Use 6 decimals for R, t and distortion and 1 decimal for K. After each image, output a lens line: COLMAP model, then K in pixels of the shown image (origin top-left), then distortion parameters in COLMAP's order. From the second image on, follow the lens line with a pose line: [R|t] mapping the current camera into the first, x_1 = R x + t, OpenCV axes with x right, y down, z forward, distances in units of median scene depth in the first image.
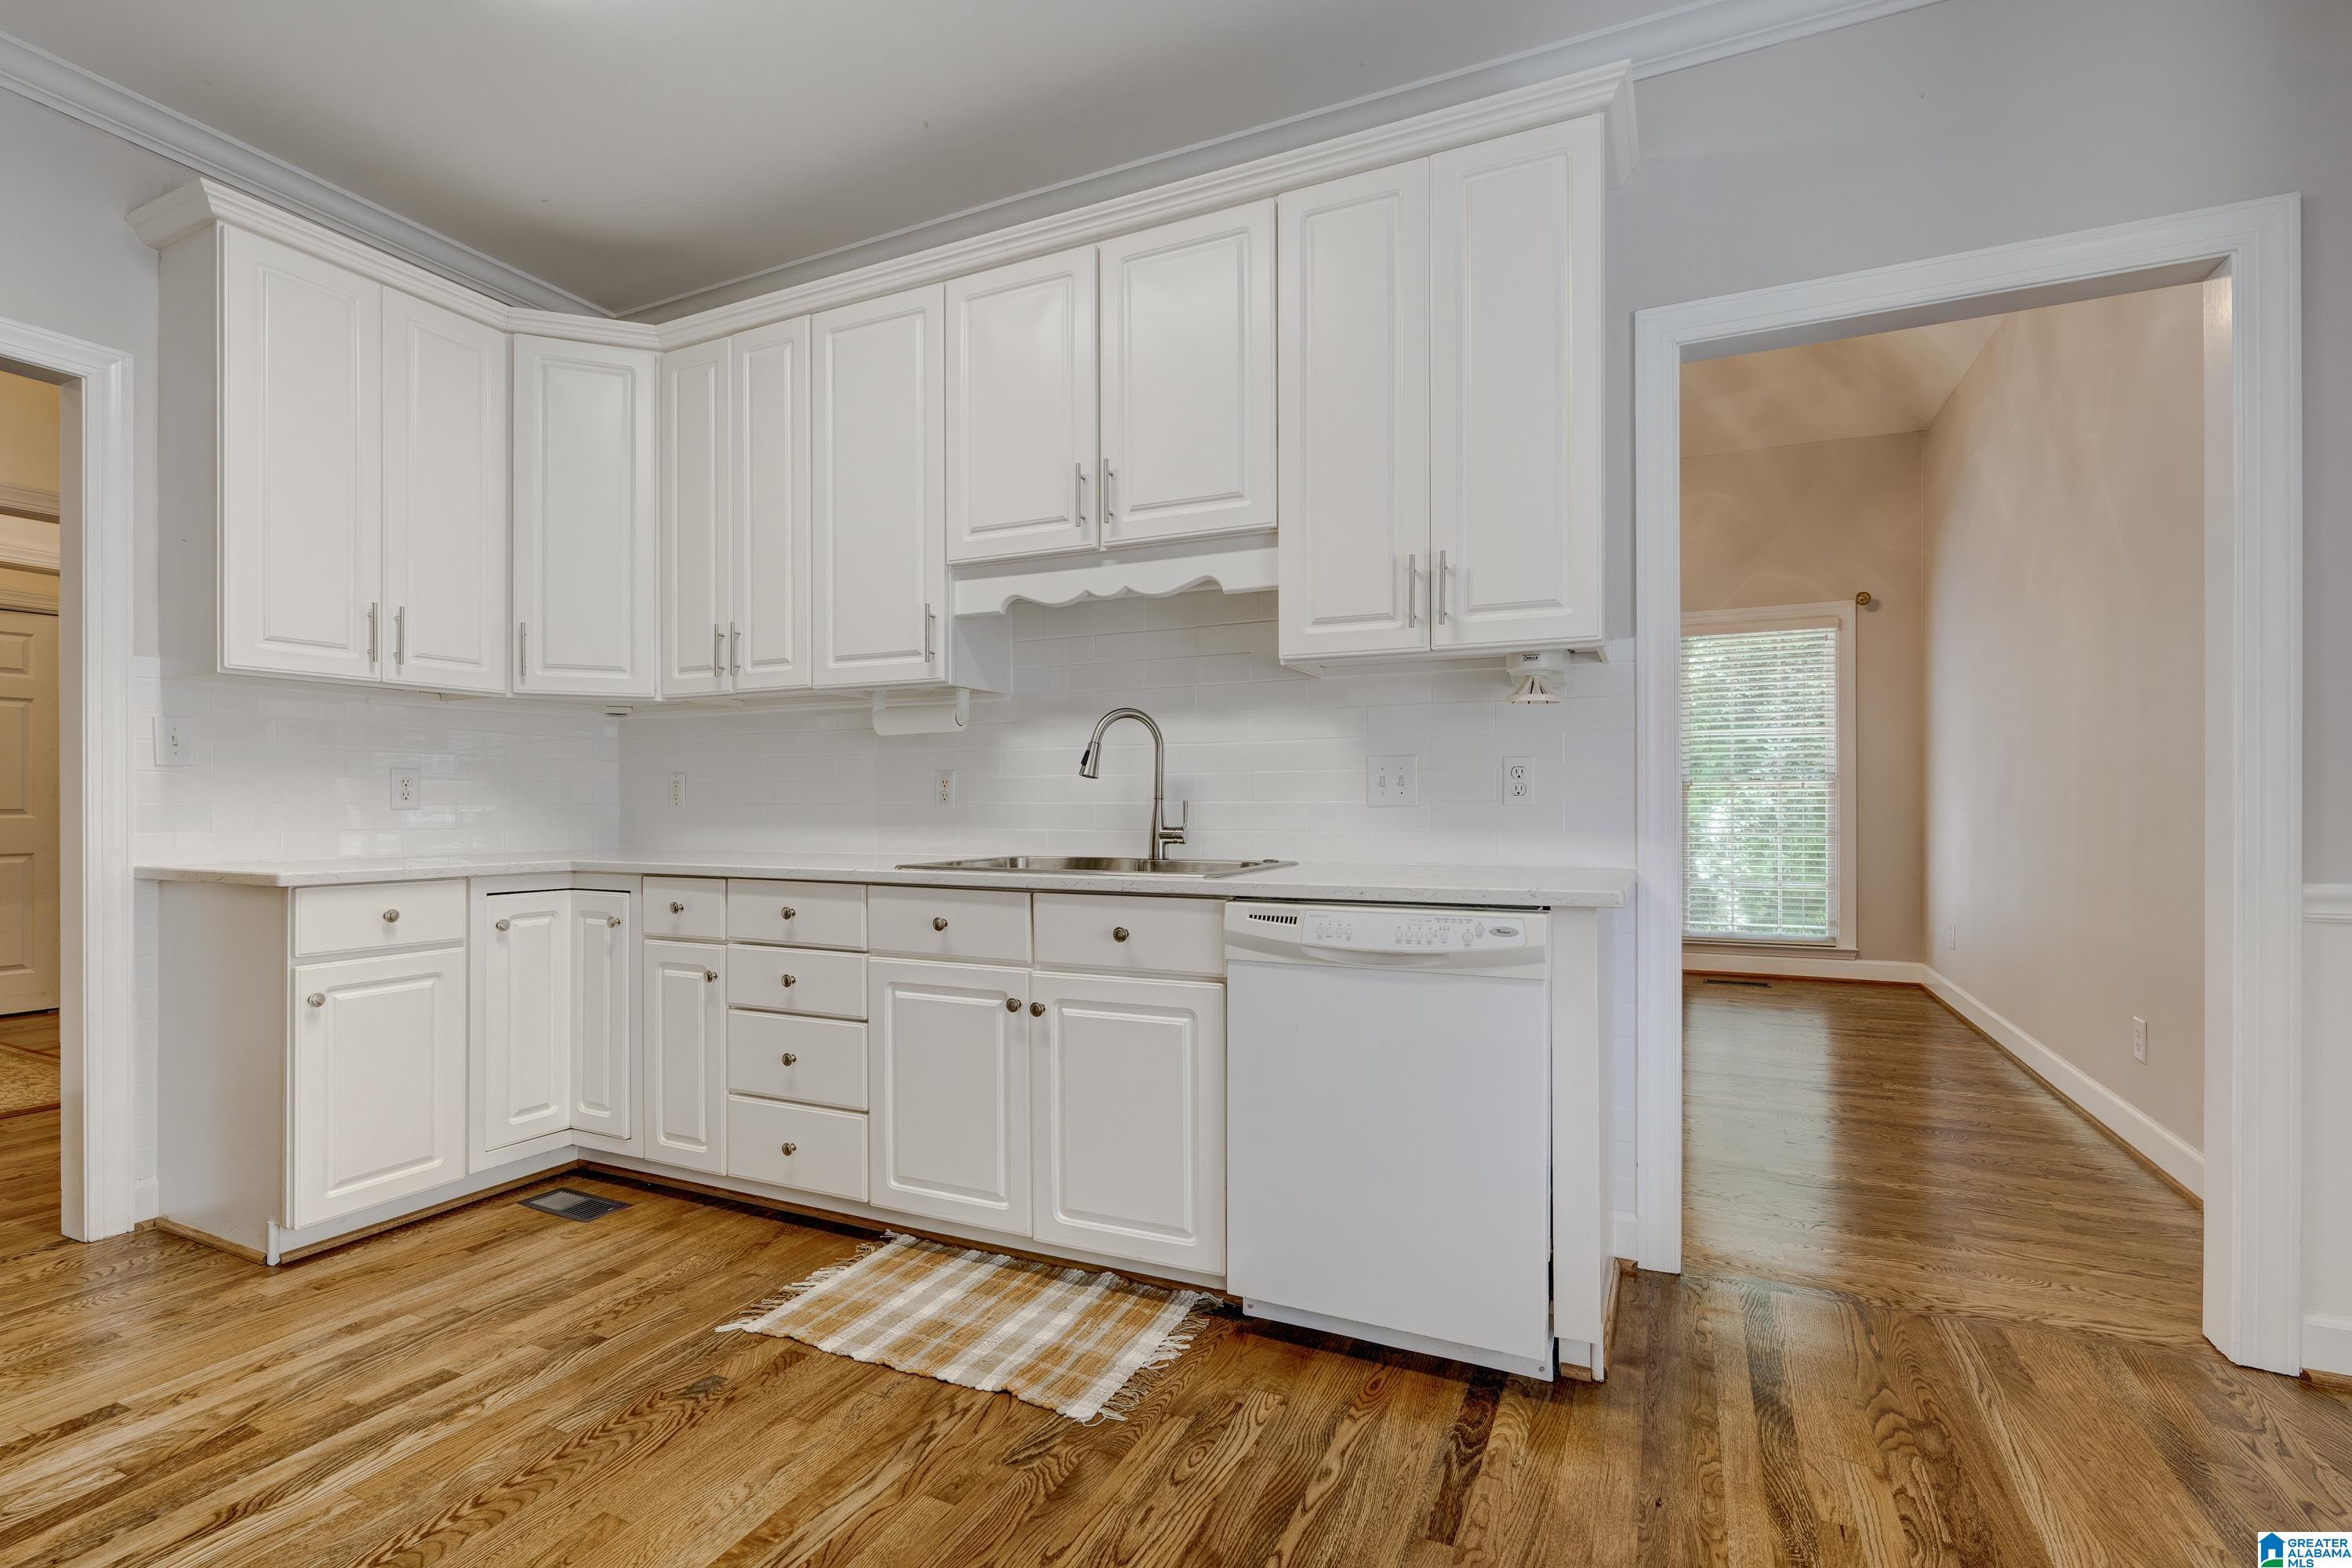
lens RADIAL K [[1069.2, 0, 1166.9], [0, 1069.2, 801.1], [0, 0, 1]] dist [-0.003591, -0.000005]
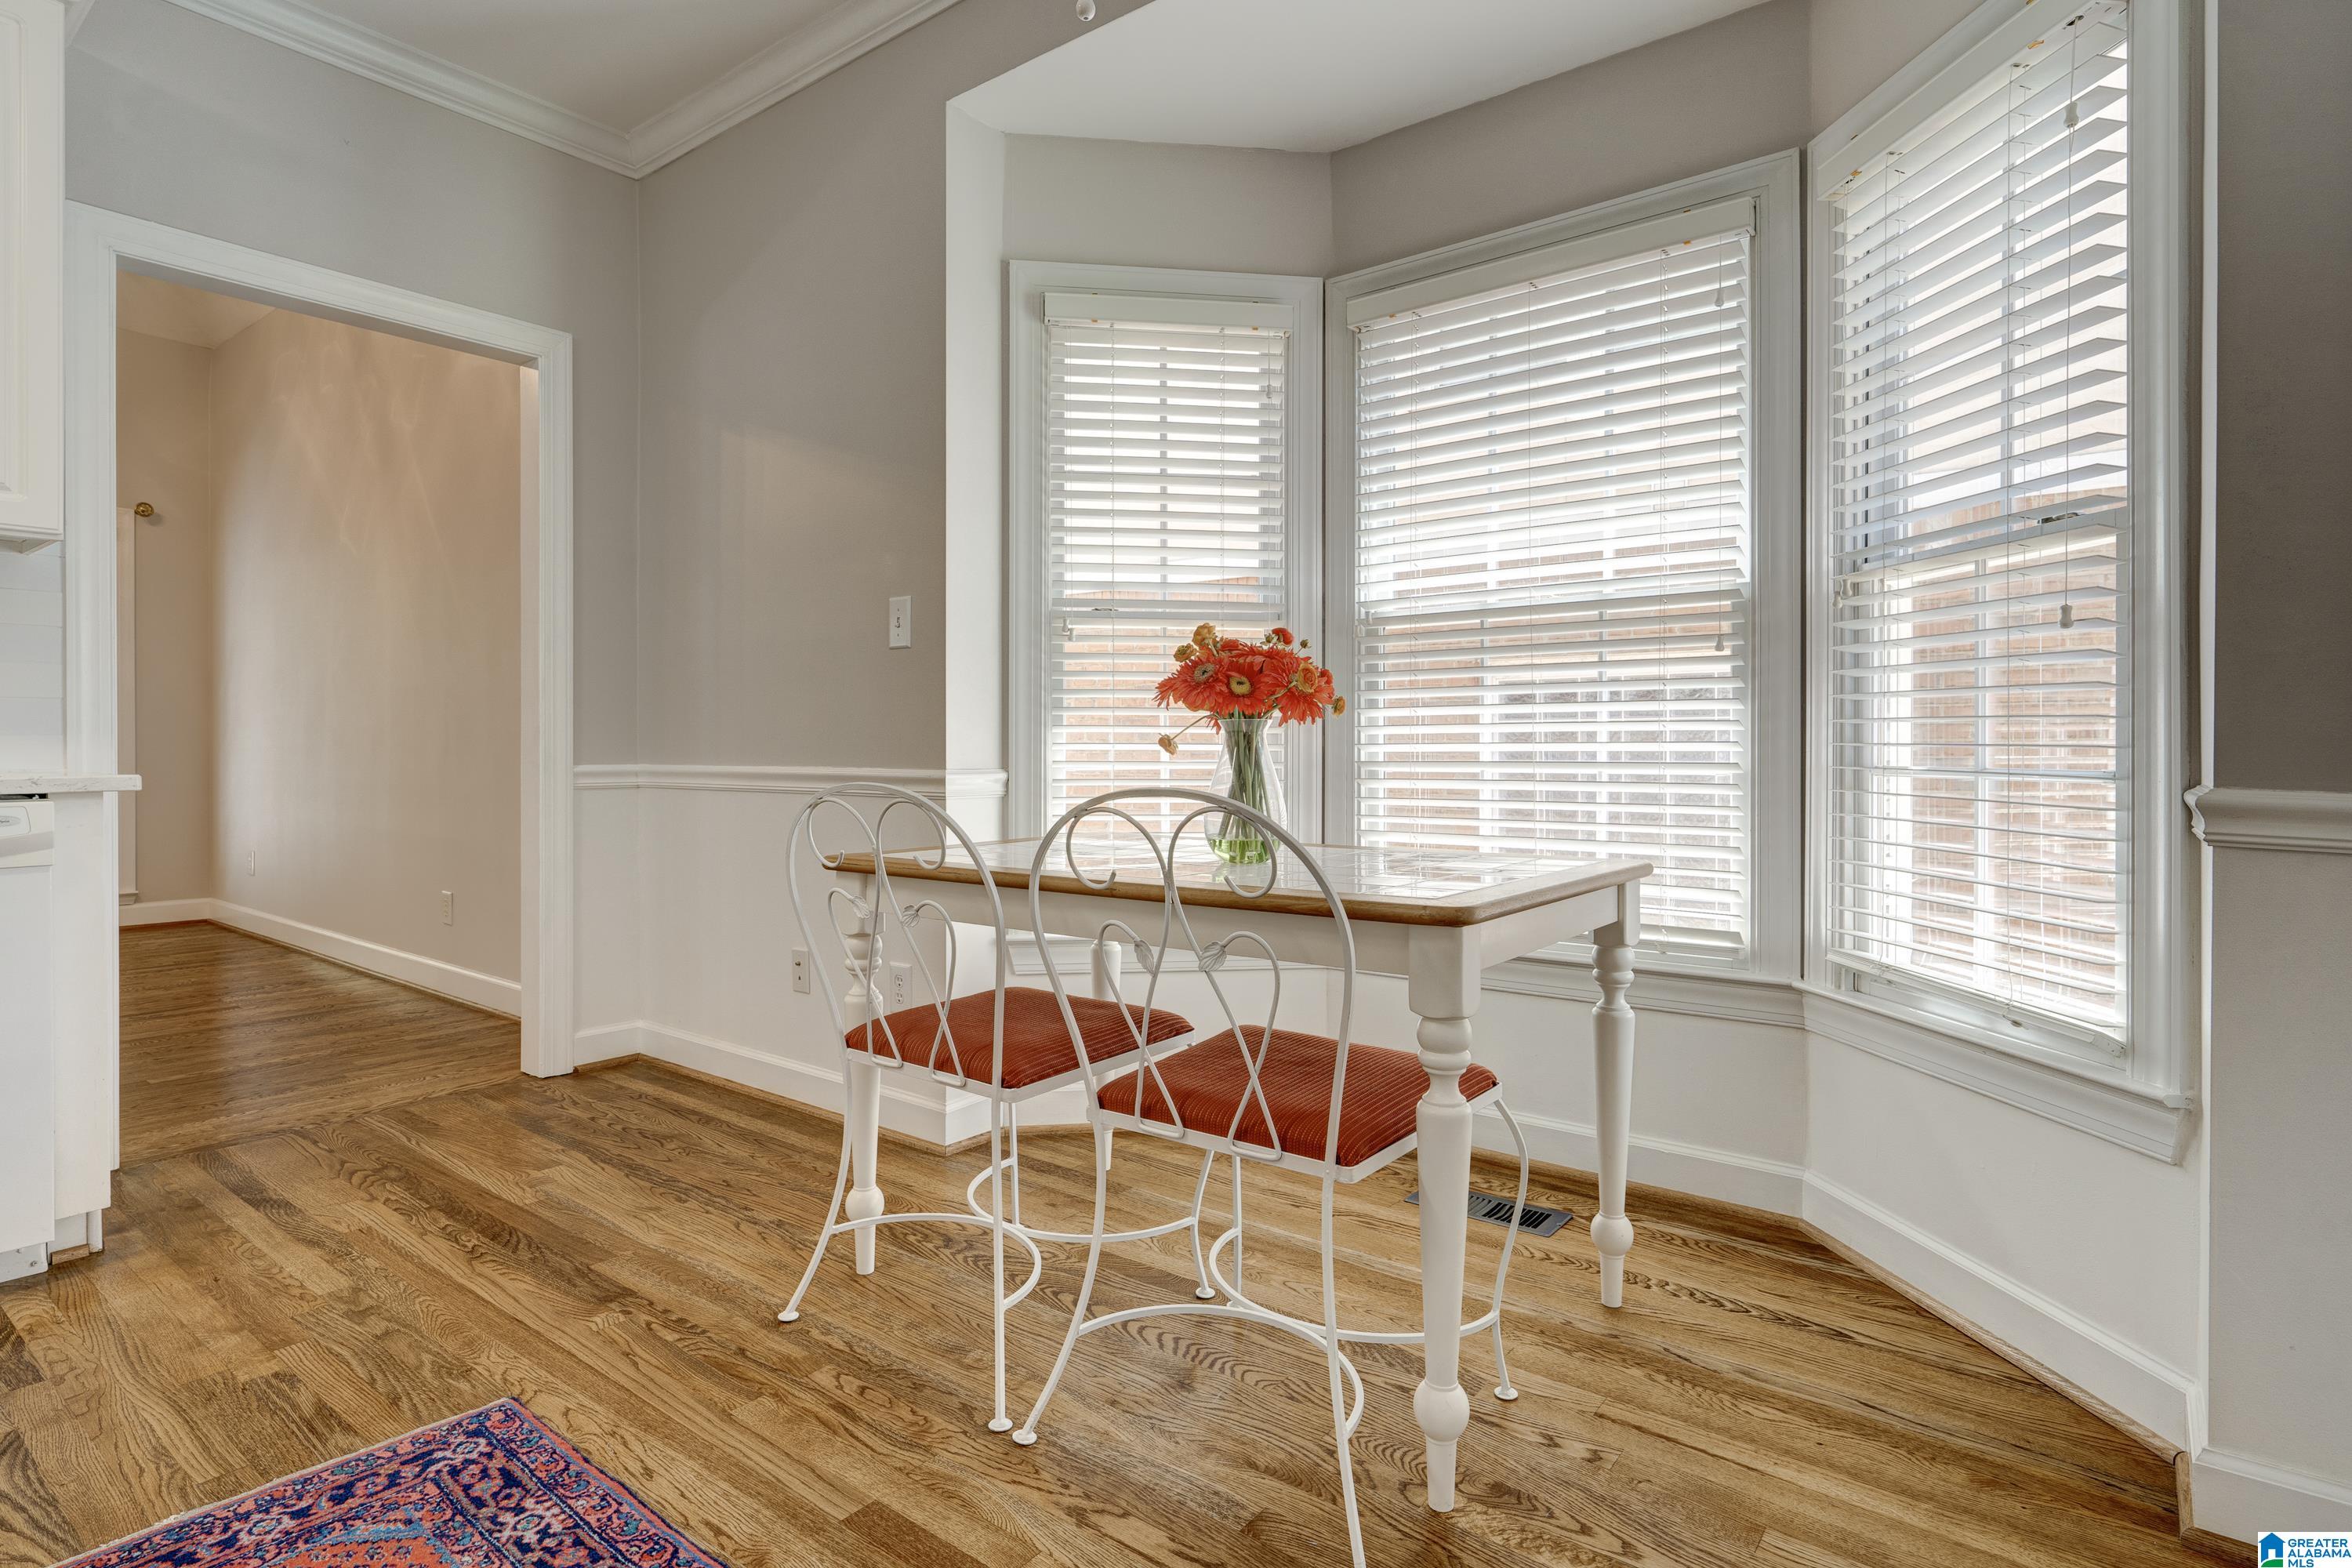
lens RADIAL K [[1218.8, 0, 1169.8], [0, 1218.8, 772.8], [0, 0, 1]] dist [-0.005337, -0.001314]
pose [[0.220952, -0.011741, 0.975214, -0.519095], [-0.004352, 0.999906, 0.013024, 0.059246], [-0.975275, -0.007122, 0.220880, -0.280116]]
